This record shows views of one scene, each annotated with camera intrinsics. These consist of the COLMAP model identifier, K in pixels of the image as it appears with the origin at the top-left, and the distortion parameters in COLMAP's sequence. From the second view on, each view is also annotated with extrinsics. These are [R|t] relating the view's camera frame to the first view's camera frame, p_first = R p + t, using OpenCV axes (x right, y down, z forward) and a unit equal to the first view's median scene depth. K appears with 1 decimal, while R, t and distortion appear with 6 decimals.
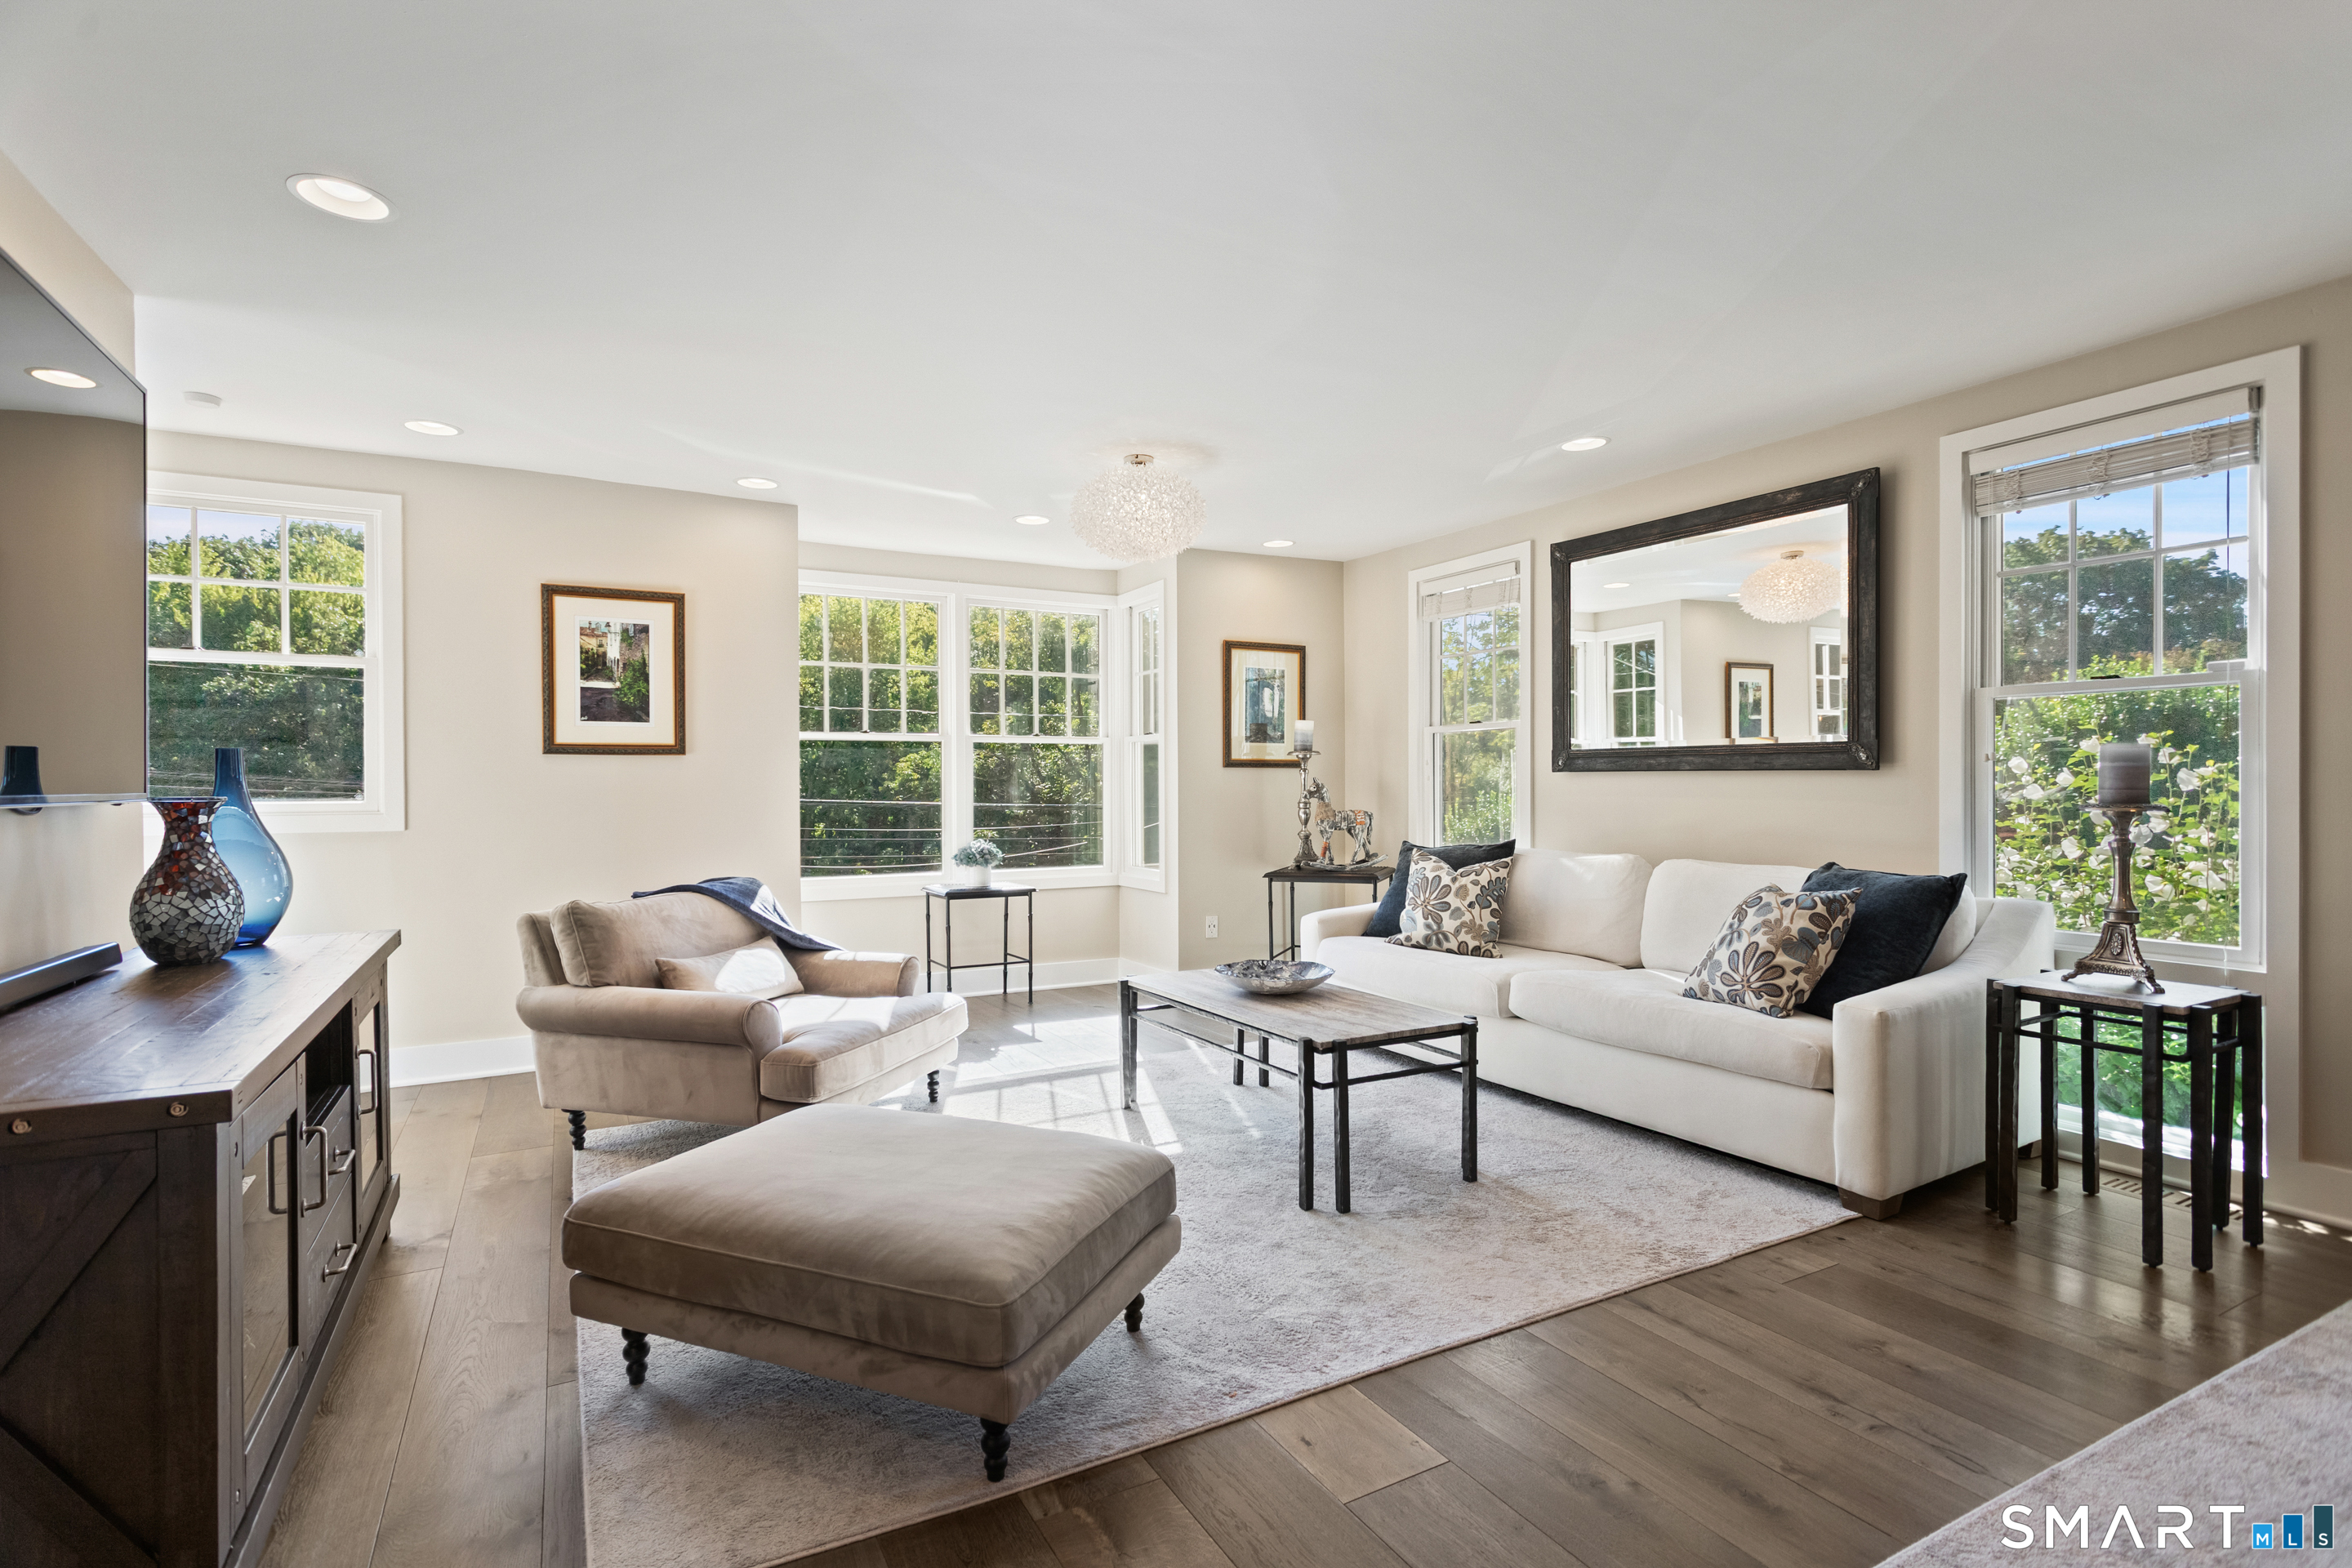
lens RADIAL K [[1113.8, 0, 1173.2], [0, 1113.8, 787.1], [0, 0, 1]] dist [-0.000779, 0.000479]
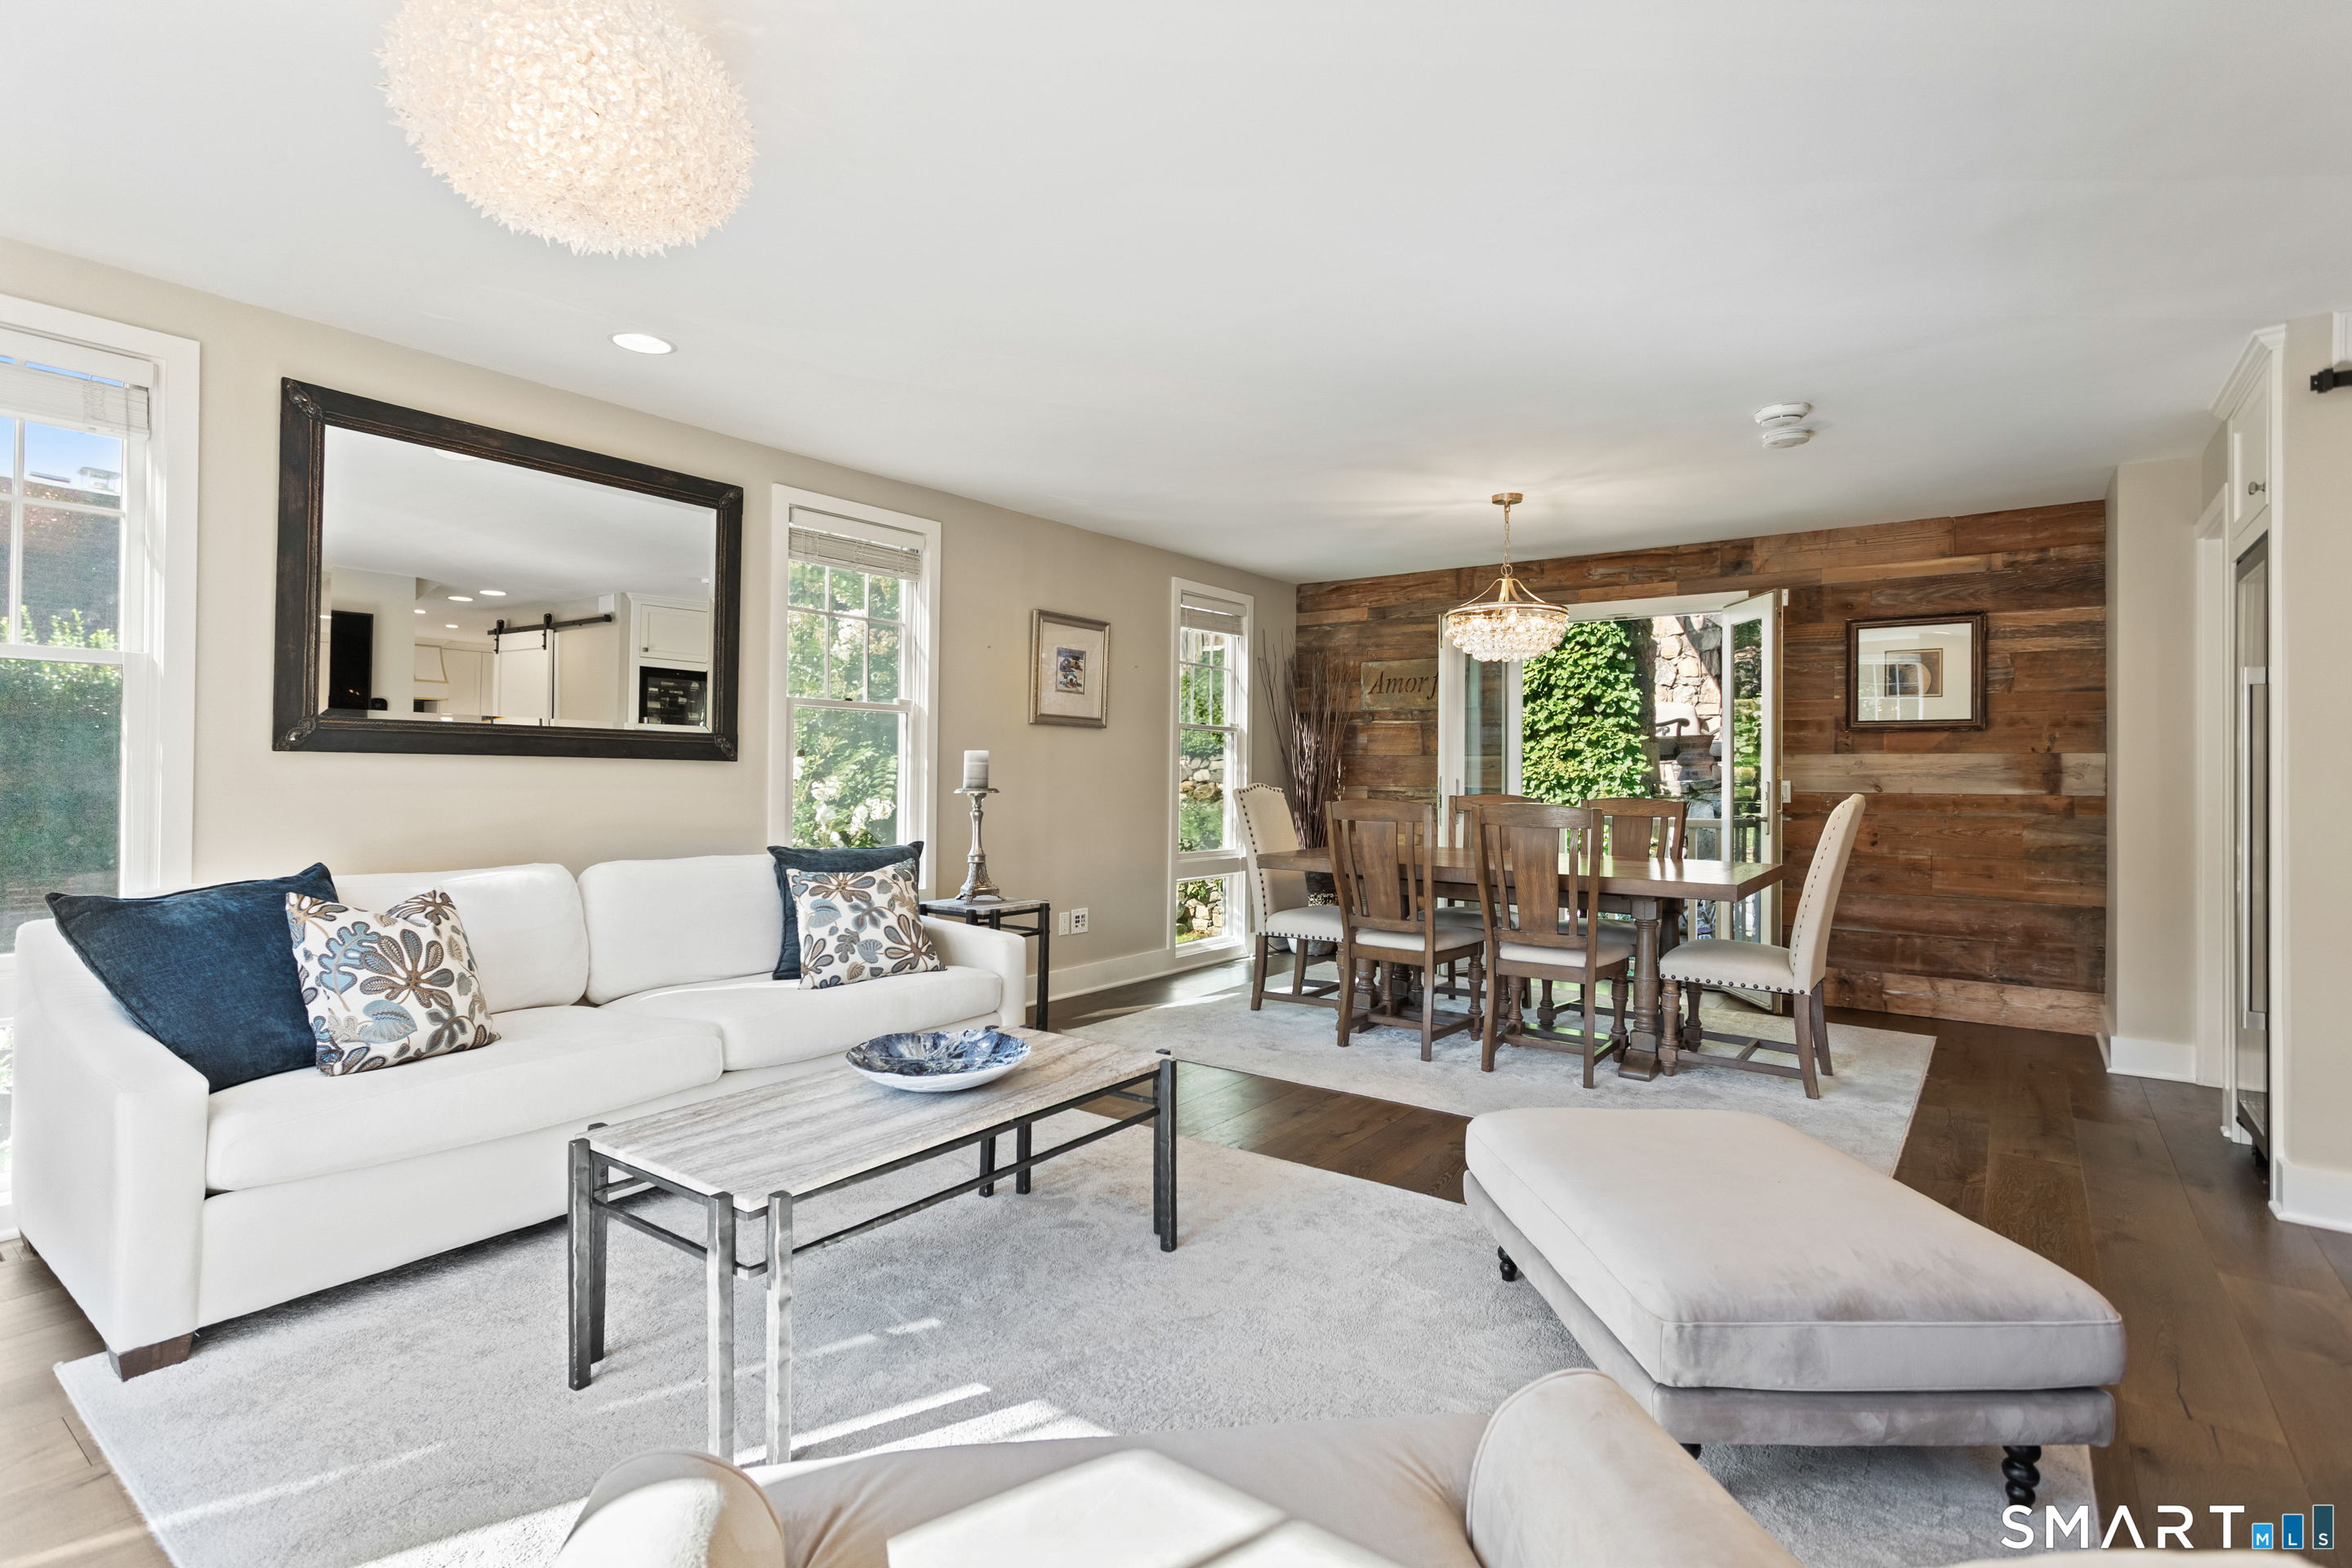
lens RADIAL K [[1113.8, 0, 1157.7], [0, 1113.8, 766.9], [0, 0, 1]] dist [-0.000779, 0.000479]
pose [[-0.409553, 0.003107, 0.912281, -0.667558], [-0.004562, 0.999975, -0.005454, 0.016277], [-0.912275, -0.006395, -0.409528, 1.129781]]
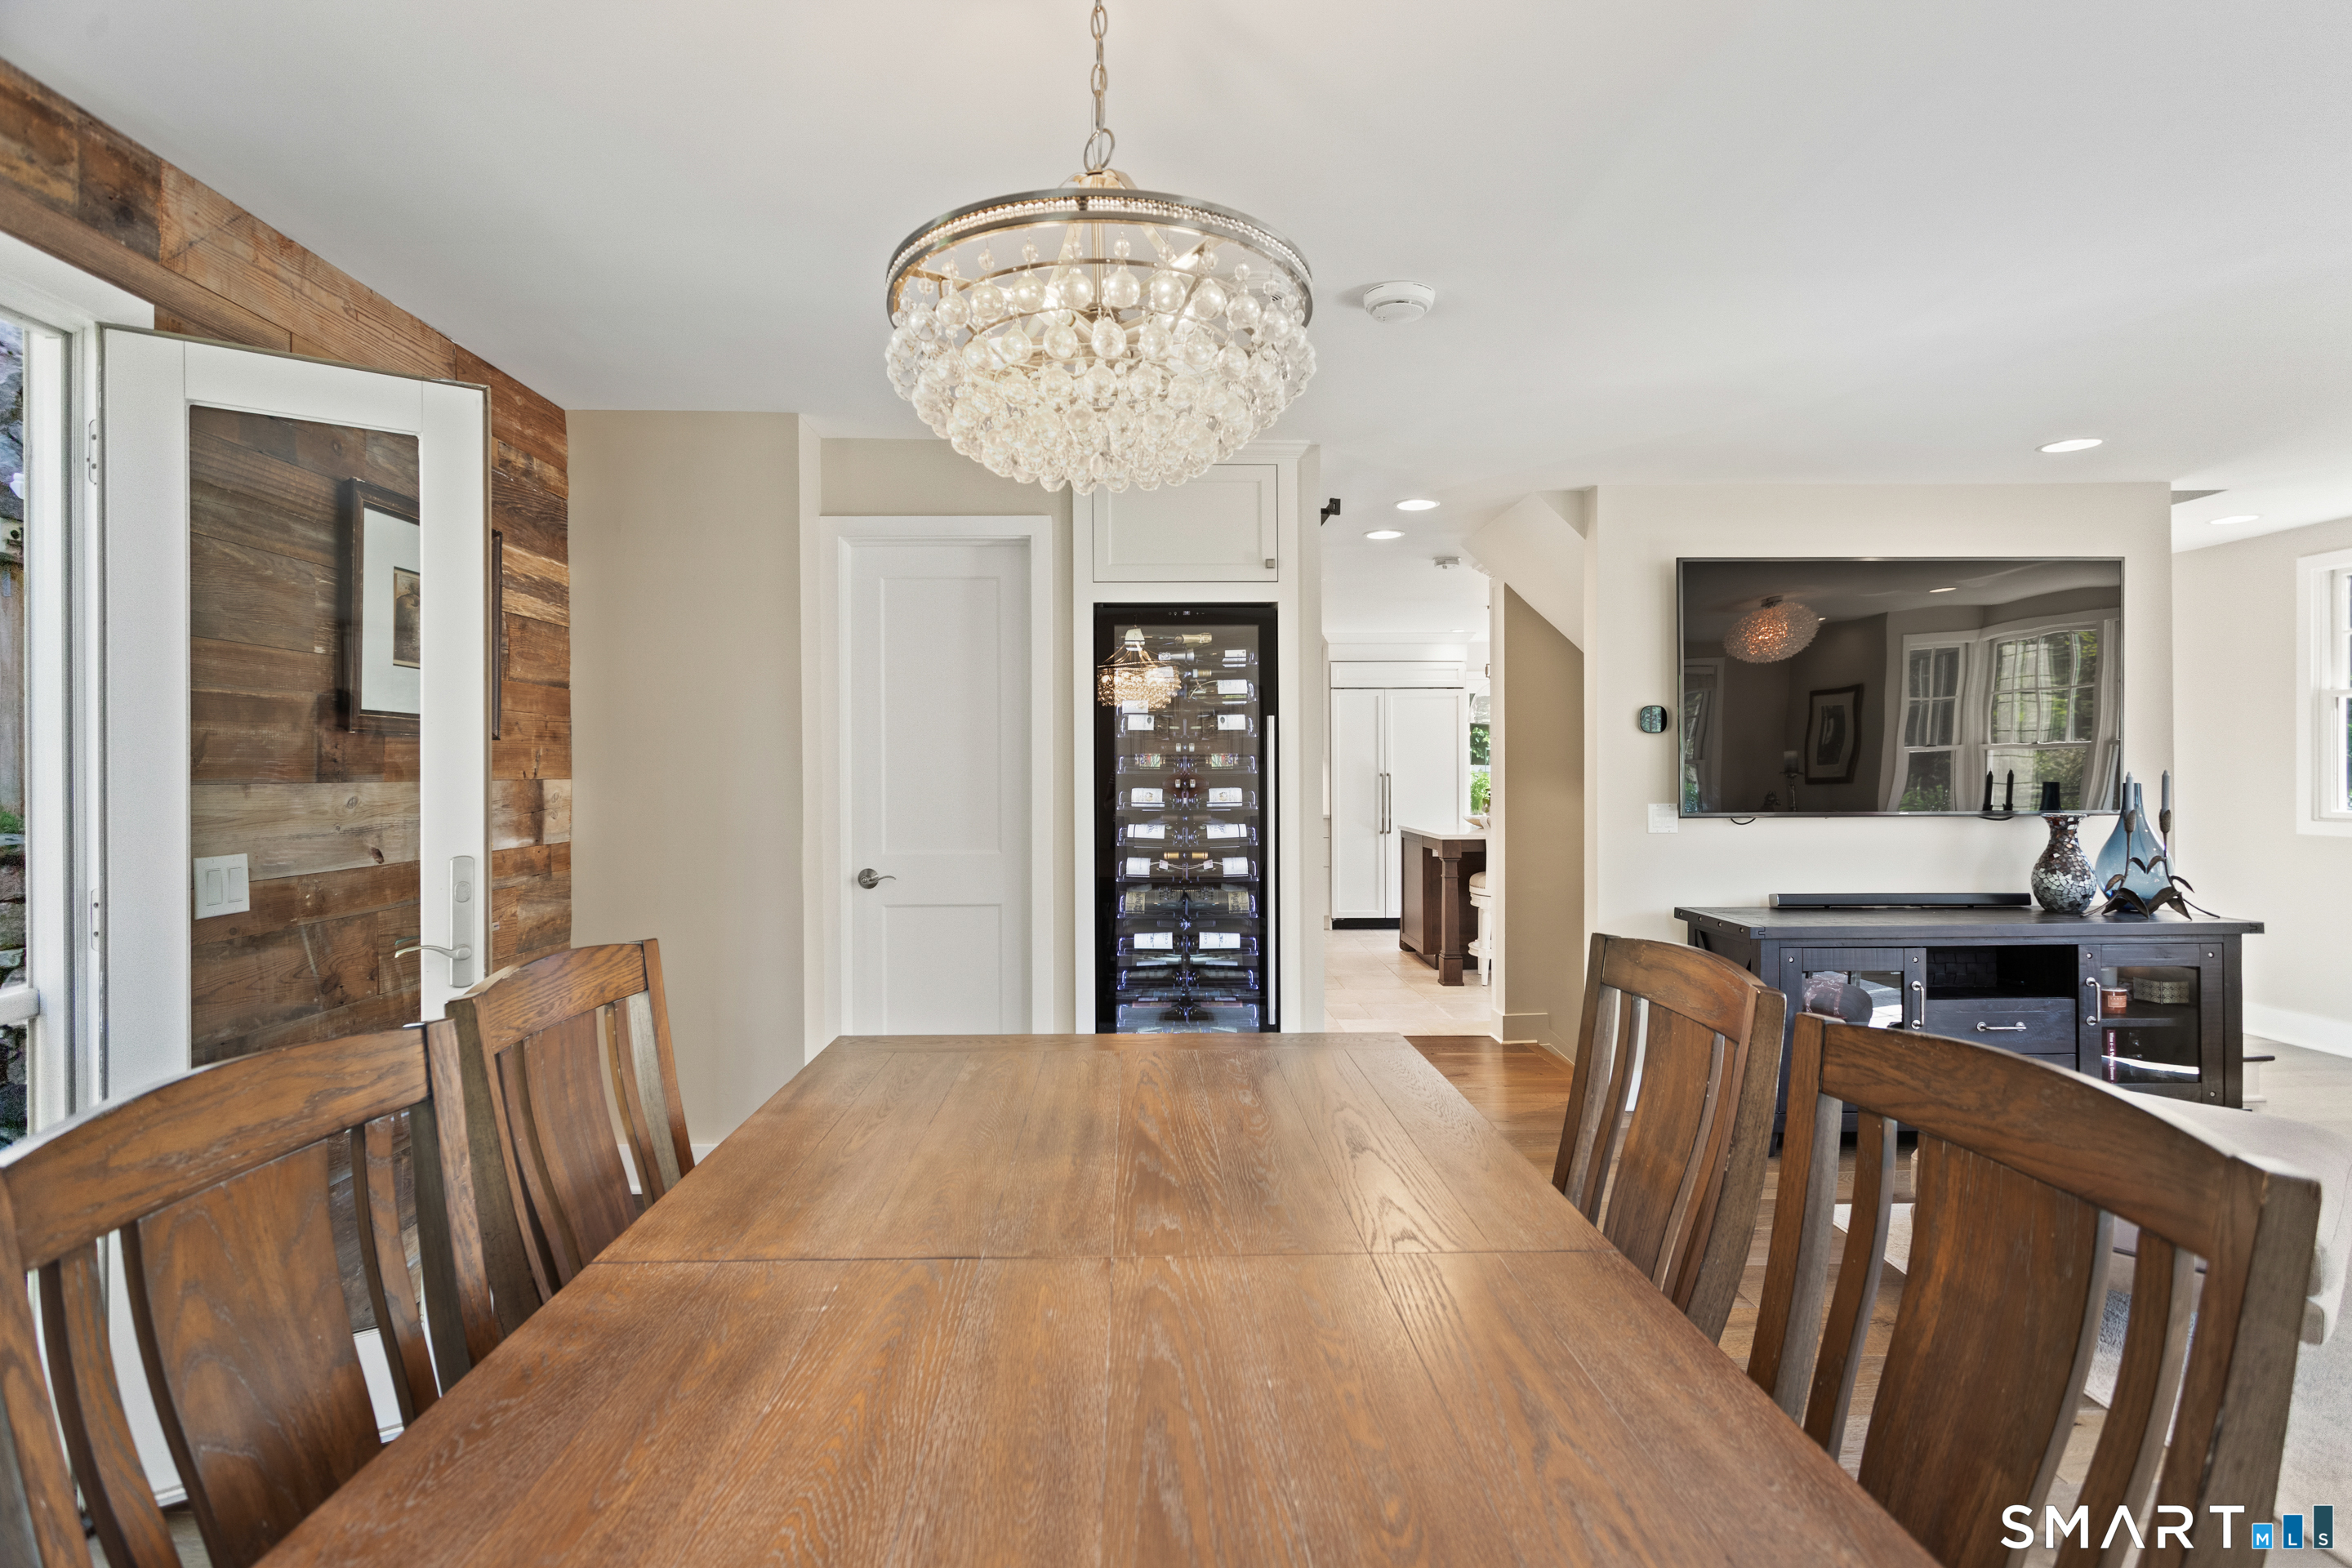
lens RADIAL K [[1113.8, 0, 1176.5], [0, 1113.8, 784.9], [0, 0, 1]] dist [-0.000779, 0.000479]
pose [[-0.456935, 0.014794, -0.889377, 0.281665], [0.001409, 0.999872, 0.015908, -0.010860], [0.889499, 0.006015, -0.456898, 0.623634]]
